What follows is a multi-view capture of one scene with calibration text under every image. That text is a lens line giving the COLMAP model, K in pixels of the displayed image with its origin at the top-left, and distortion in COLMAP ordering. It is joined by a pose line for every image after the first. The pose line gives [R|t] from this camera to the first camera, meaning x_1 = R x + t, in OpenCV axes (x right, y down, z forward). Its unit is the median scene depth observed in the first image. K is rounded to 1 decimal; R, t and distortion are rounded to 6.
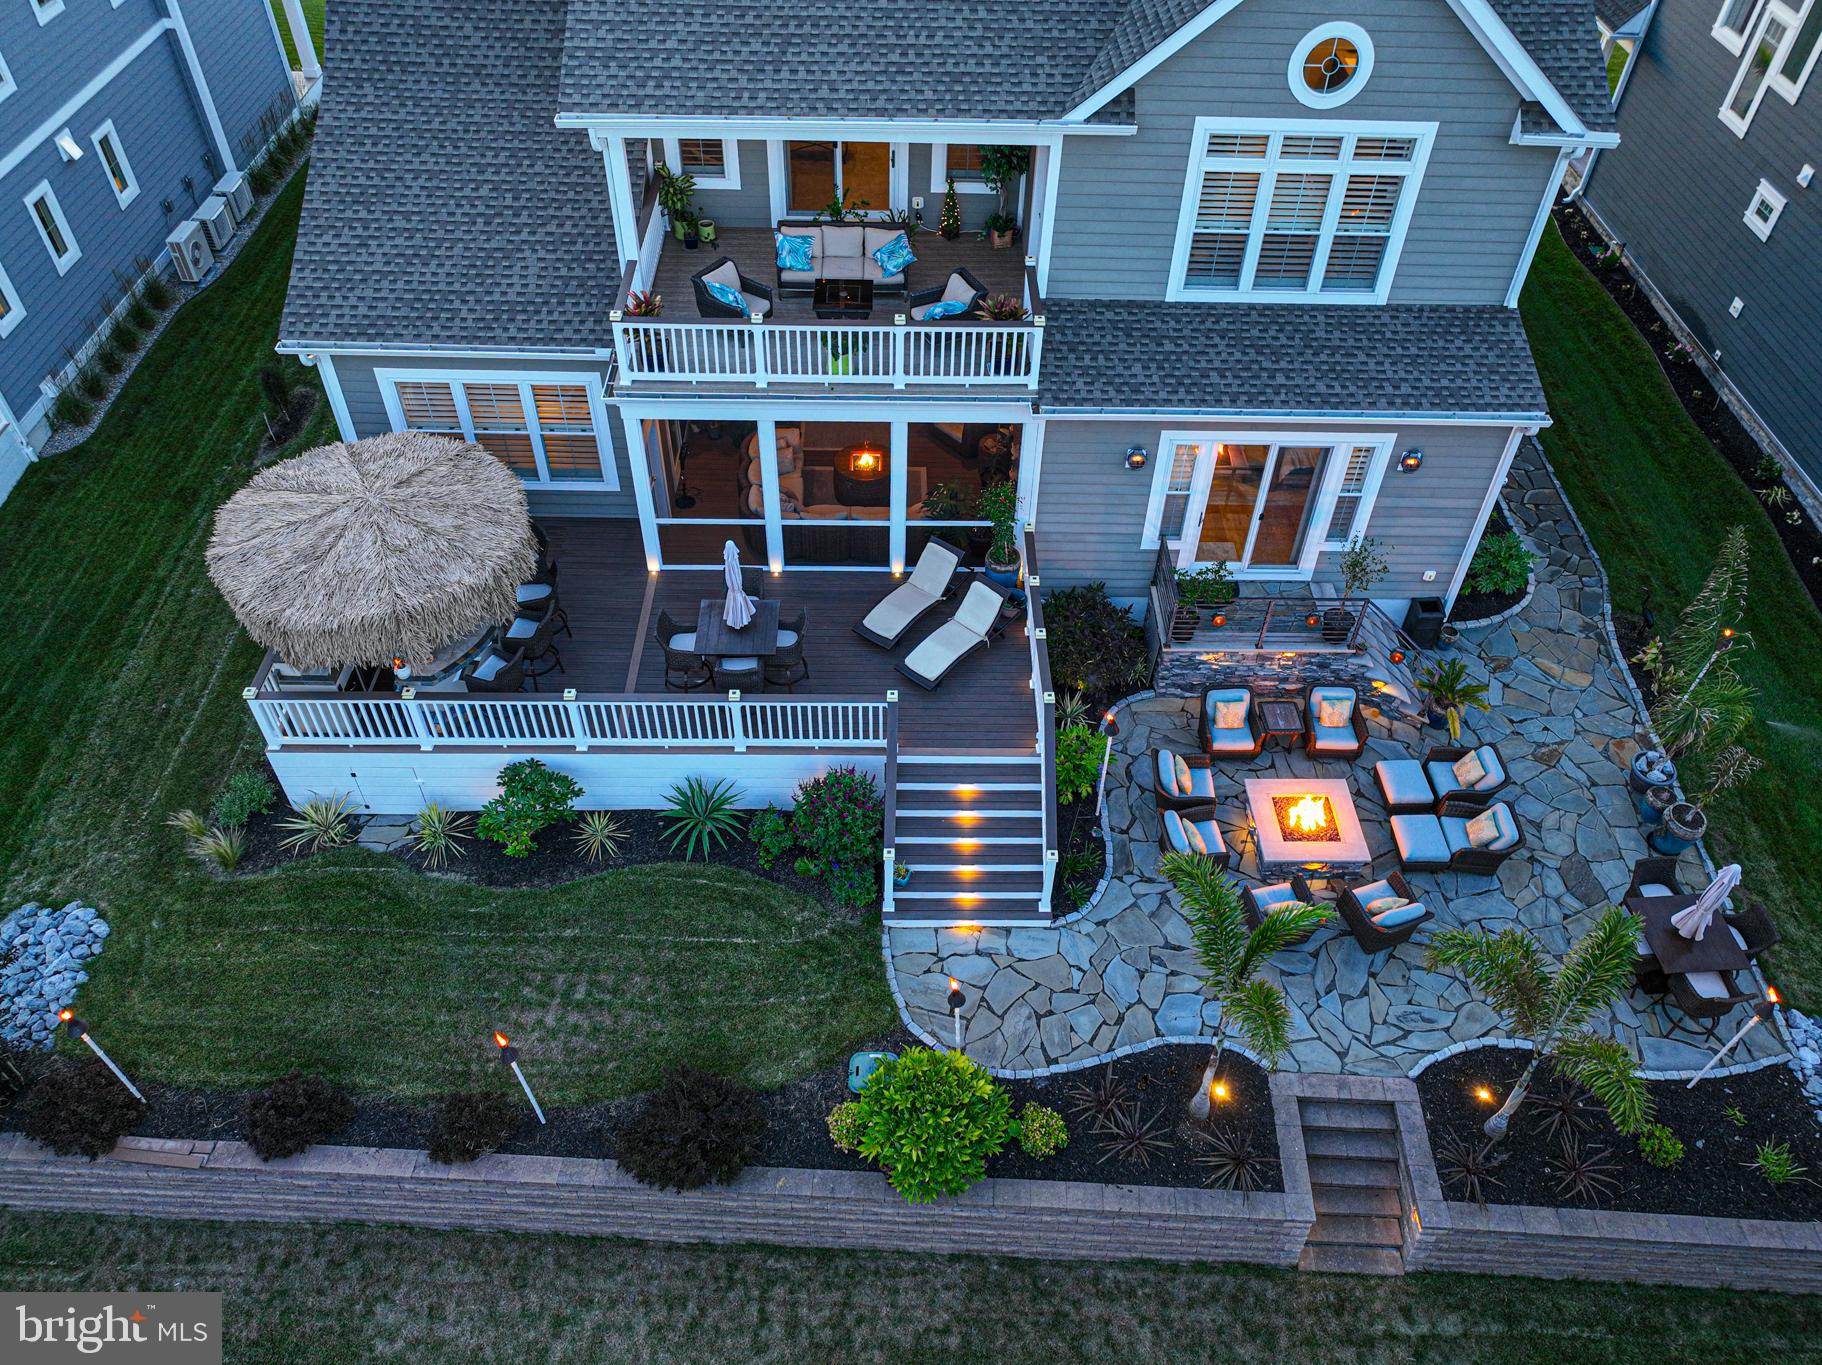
lens RADIAL K [[1304.0, 0, 947.5], [0, 1304.0, 652.9], [0, 0, 1]] dist [-0.005461, 0.022731]
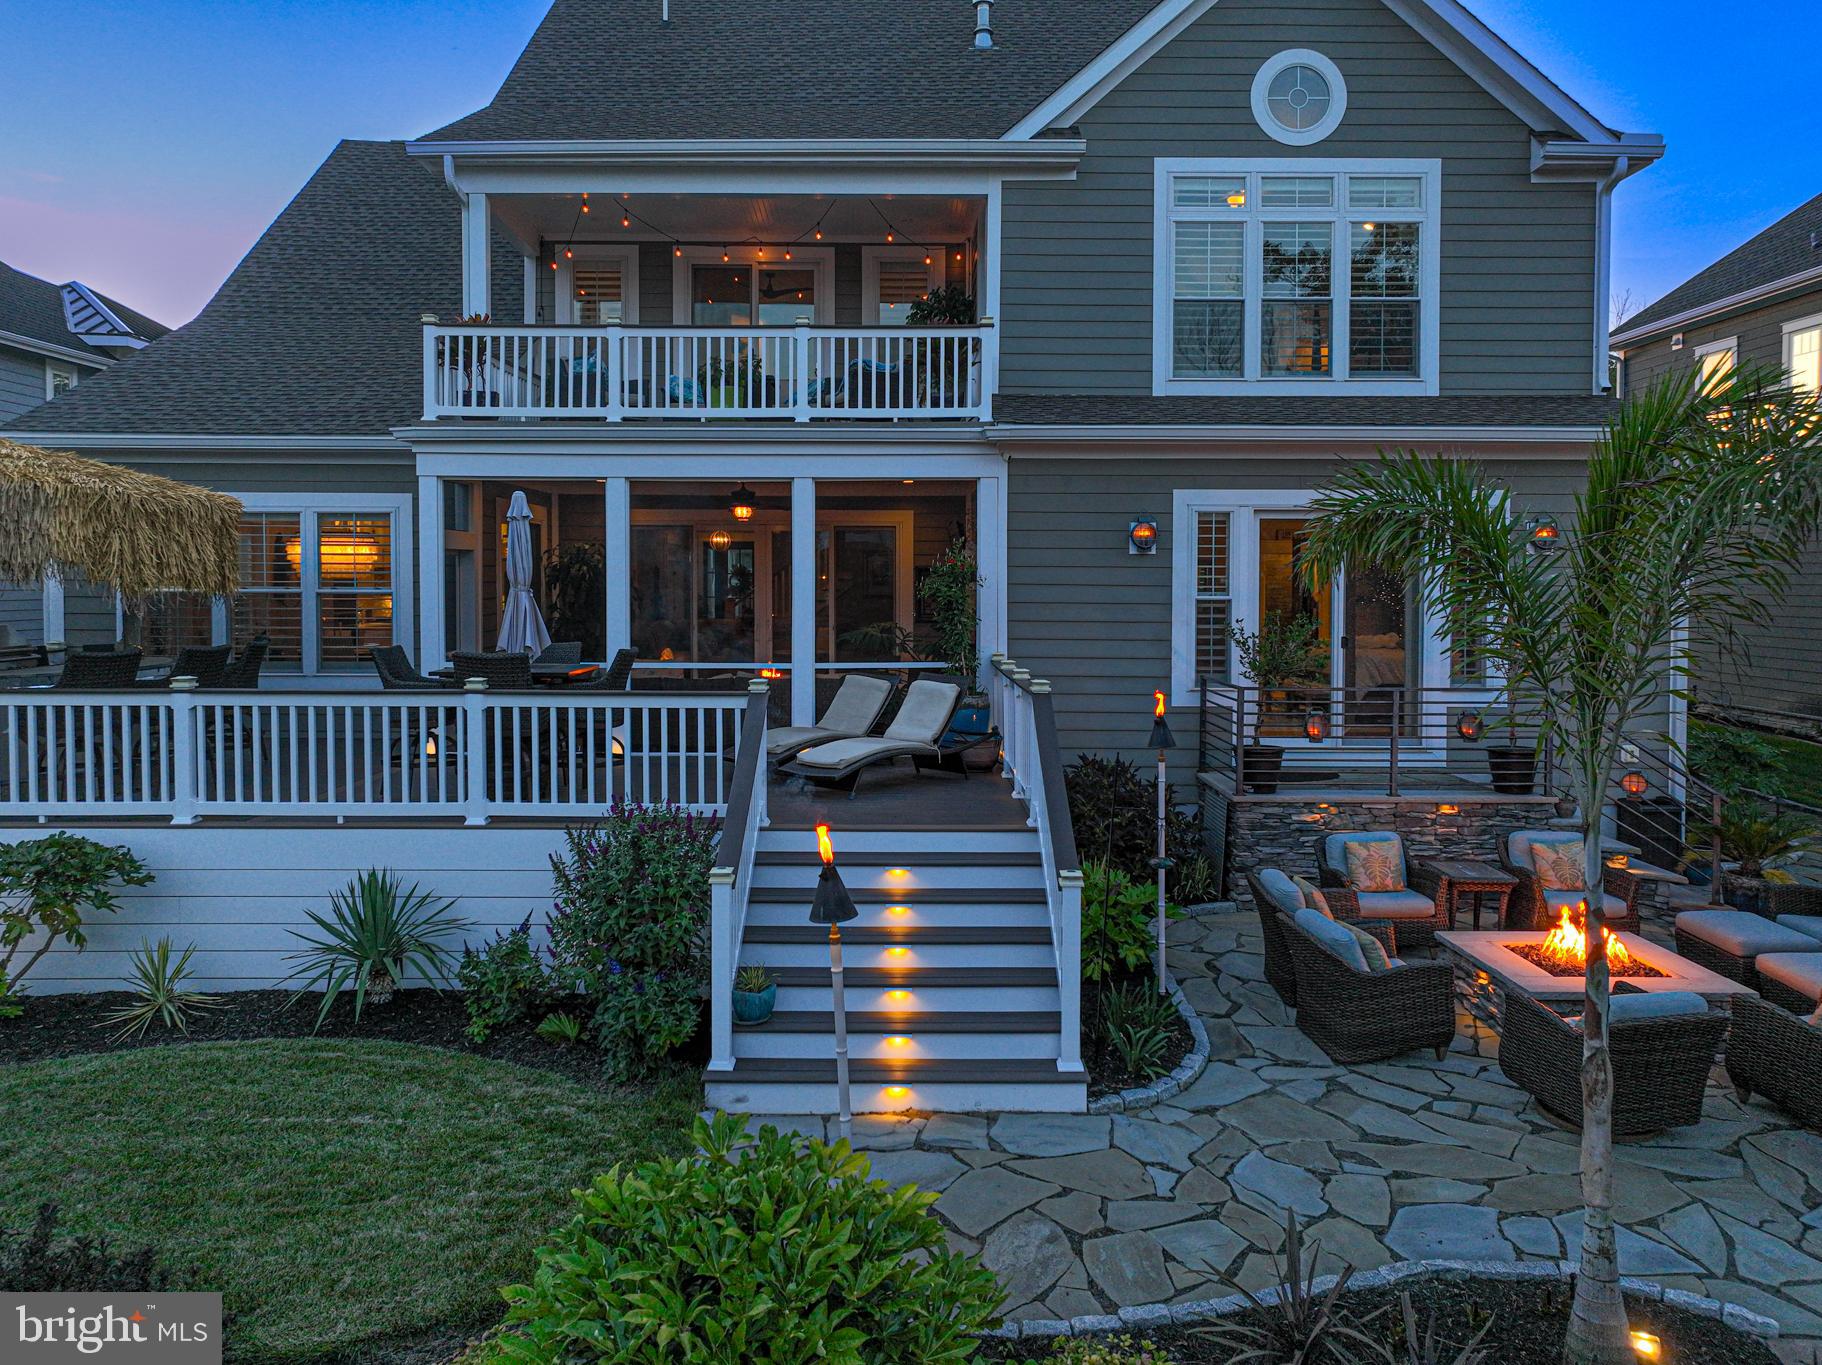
lens RADIAL K [[1287.6, 0, 905.1], [0, 1287.6, 618.6], [0, 0, 1]] dist [0.003621, 0.010588]
pose [[0.999319, -0.032530, -0.017404, 0.030353], [0.012011, 0.732905, -0.680225, 0.379180], [0.034883, 0.679553, 0.732797, 0.563918]]
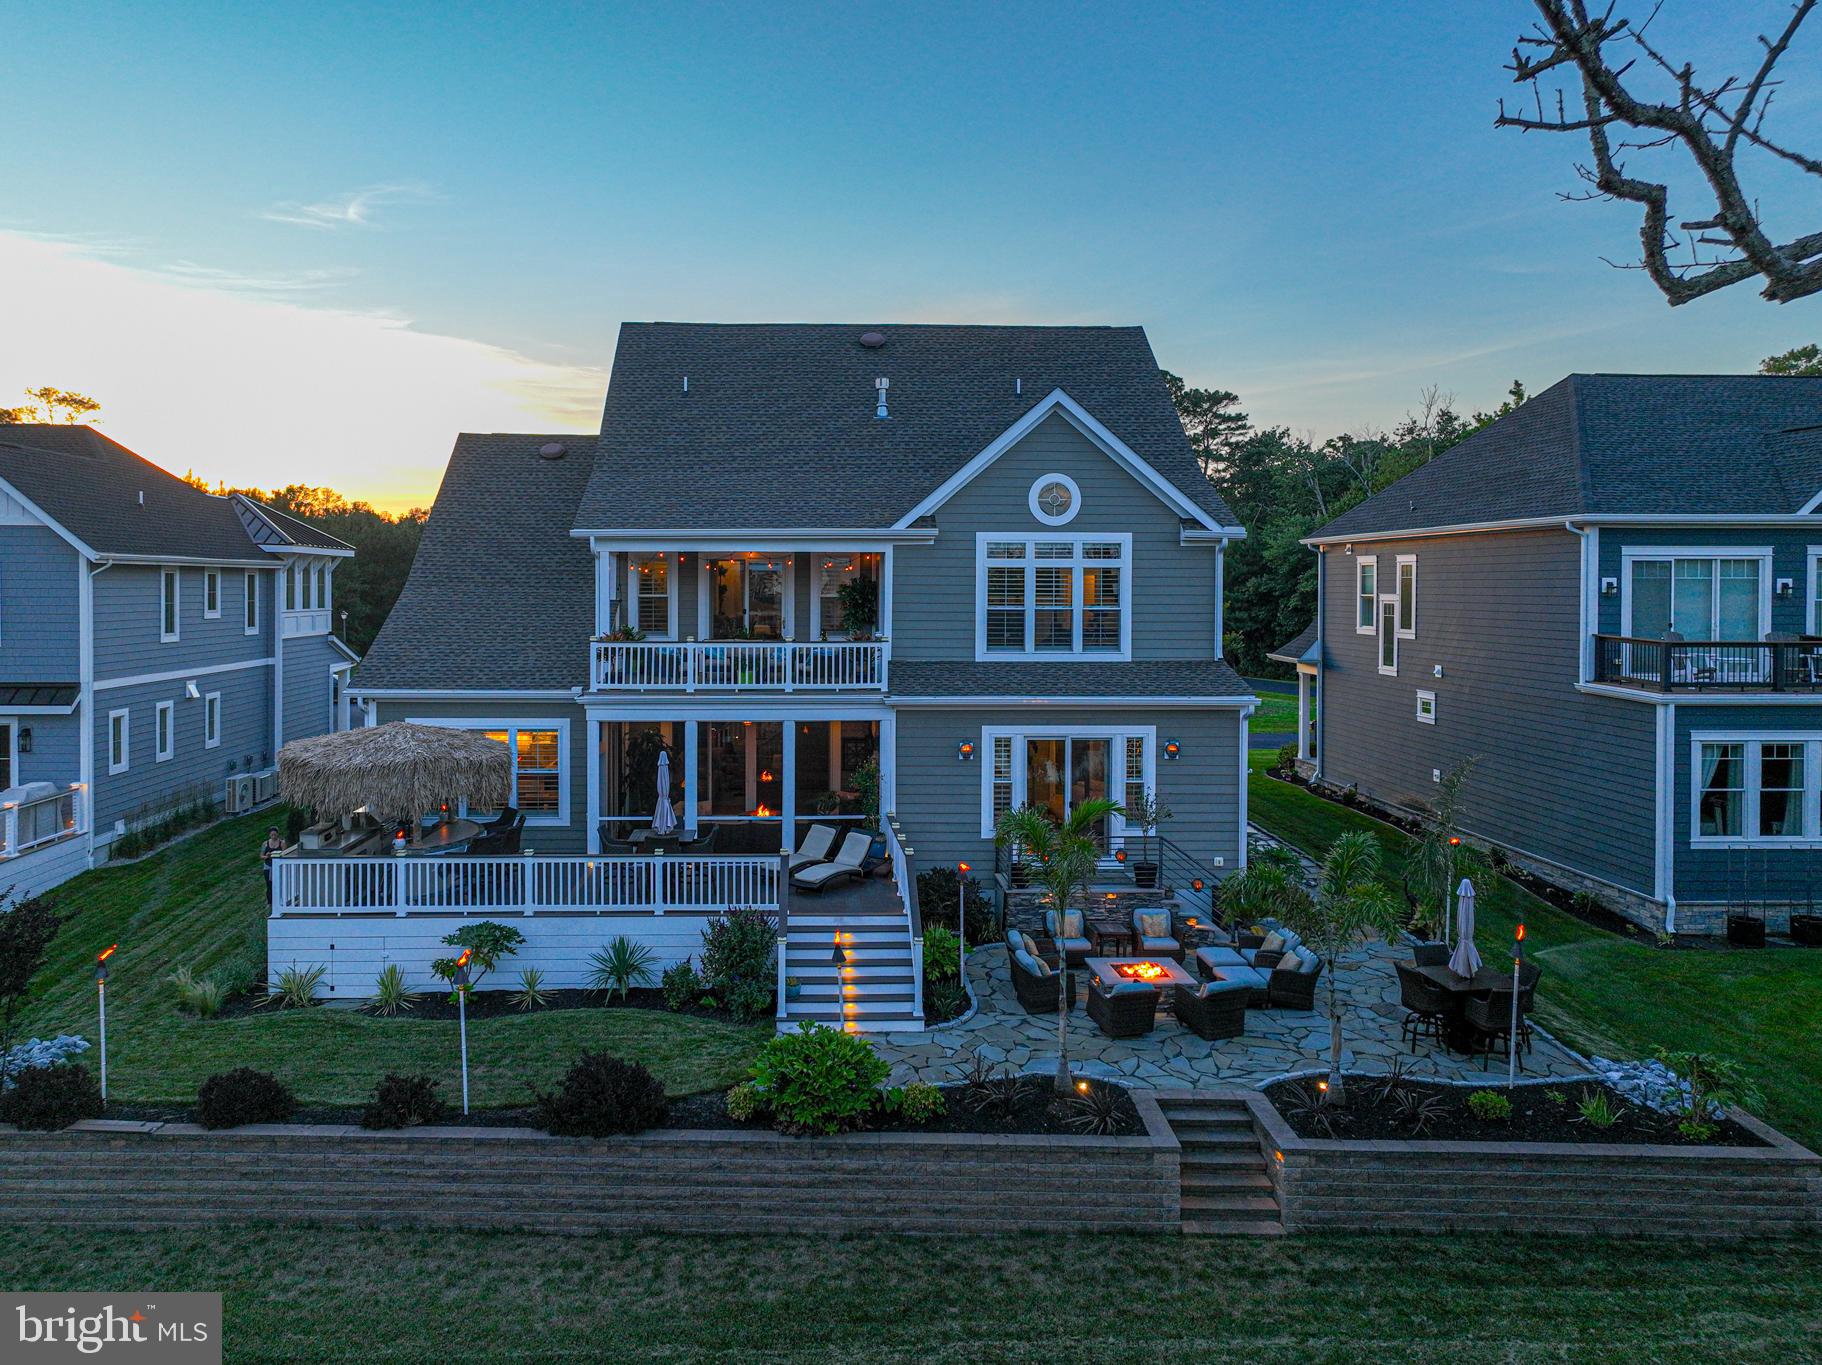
lens RADIAL K [[1284.3, 0, 848.5], [0, 1284.3, 620.5], [0, 0, 1]] dist [0.006365, 0.006448]
pose [[0.999285, -0.032129, 0.019921, 0.002005], [0.037059, 0.728527, -0.684014, 0.705579], [0.007463, 0.684263, 0.729197, -0.058279]]
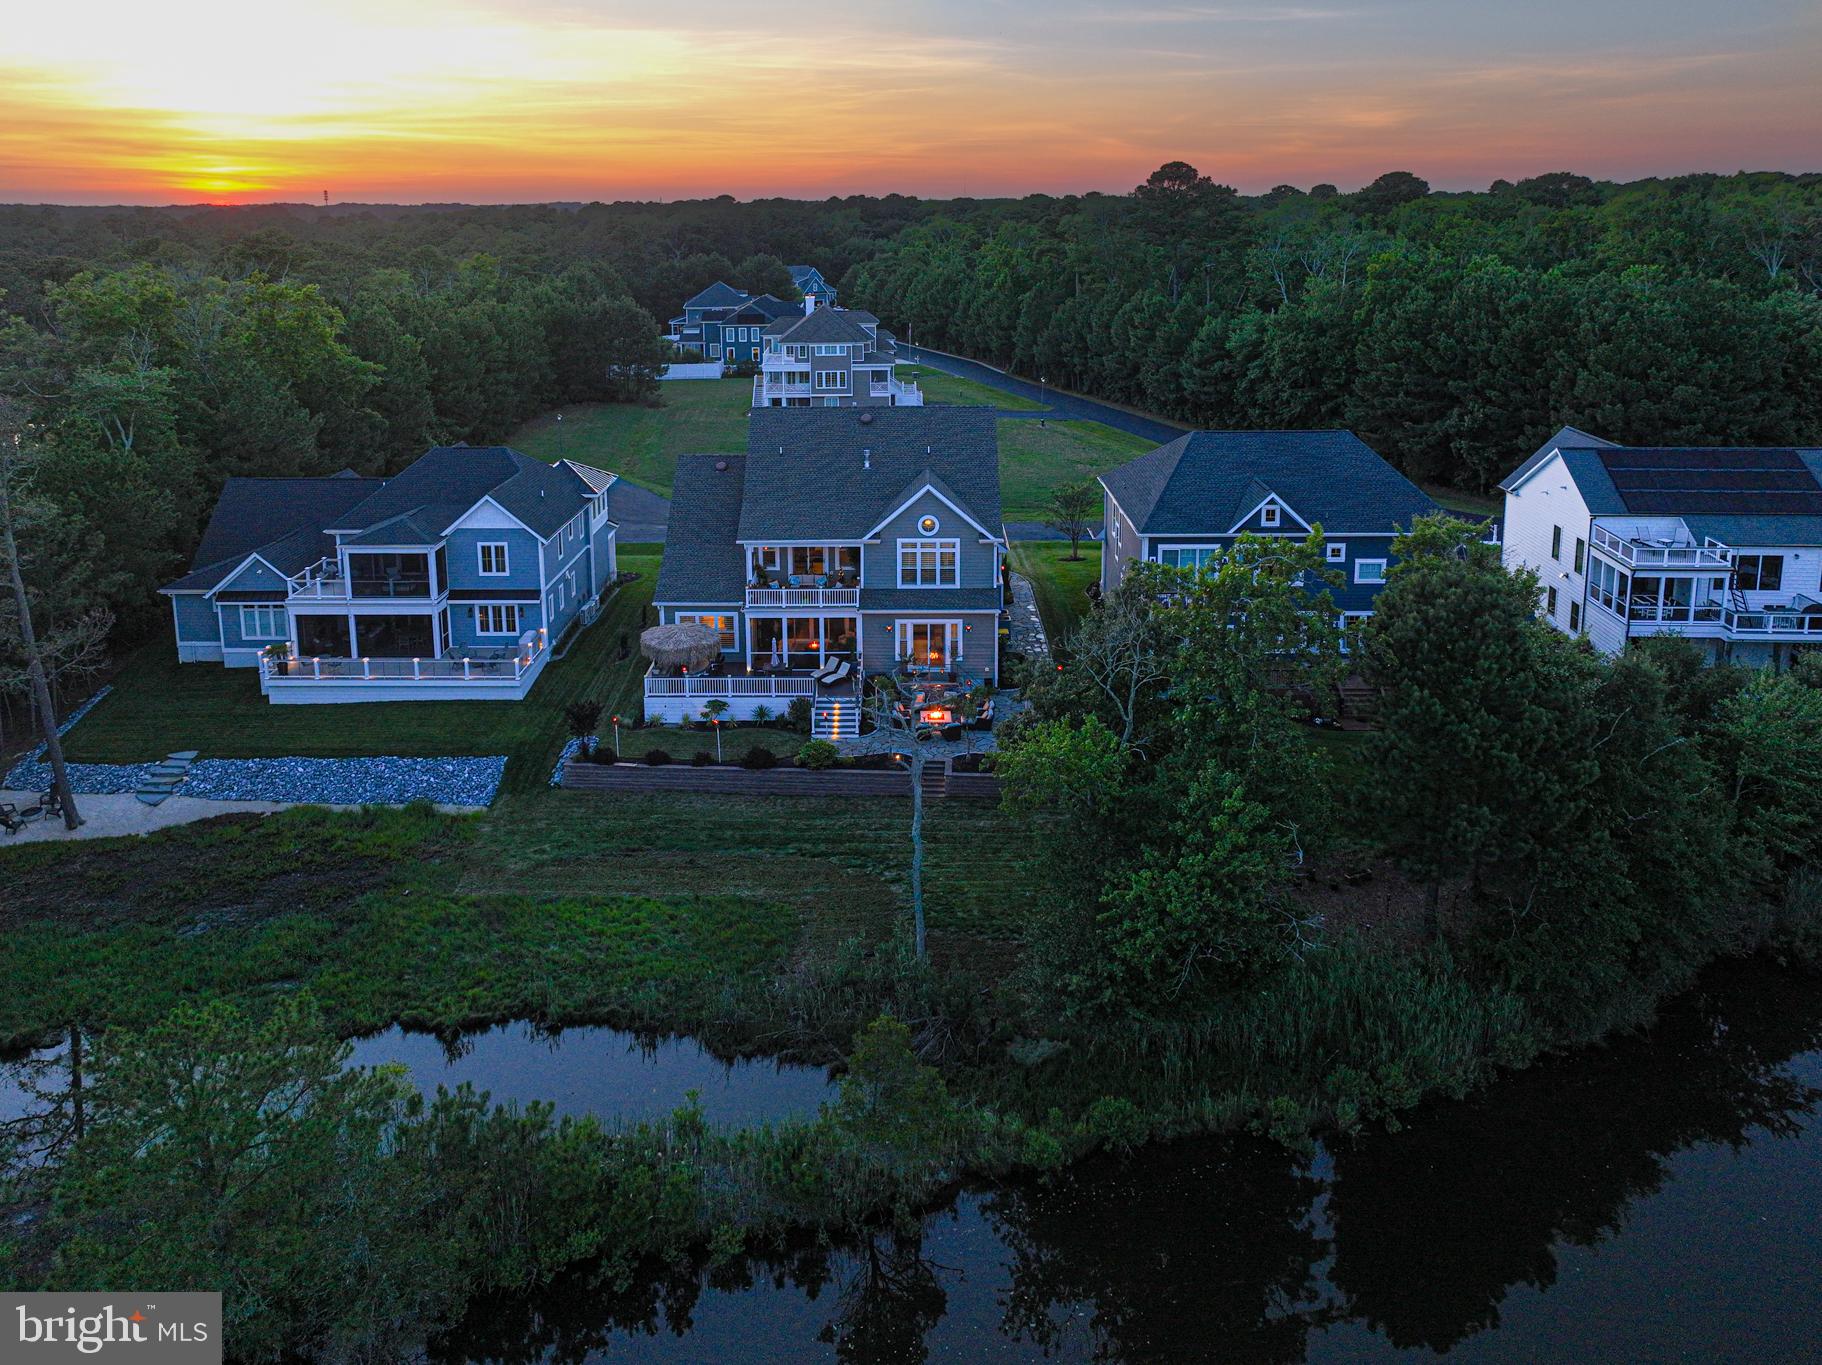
lens RADIAL K [[1276.2, 0, 916.0], [0, 1276.2, 478.2], [0, 0, 1]] dist [0.004721, 0.000533]
pose [[0.999260, -0.030954, -0.022819, 0.333294], [0.013408, 0.836581, -0.547679, 1.511795], [0.036043, 0.546968, 0.836377, -2.267599]]
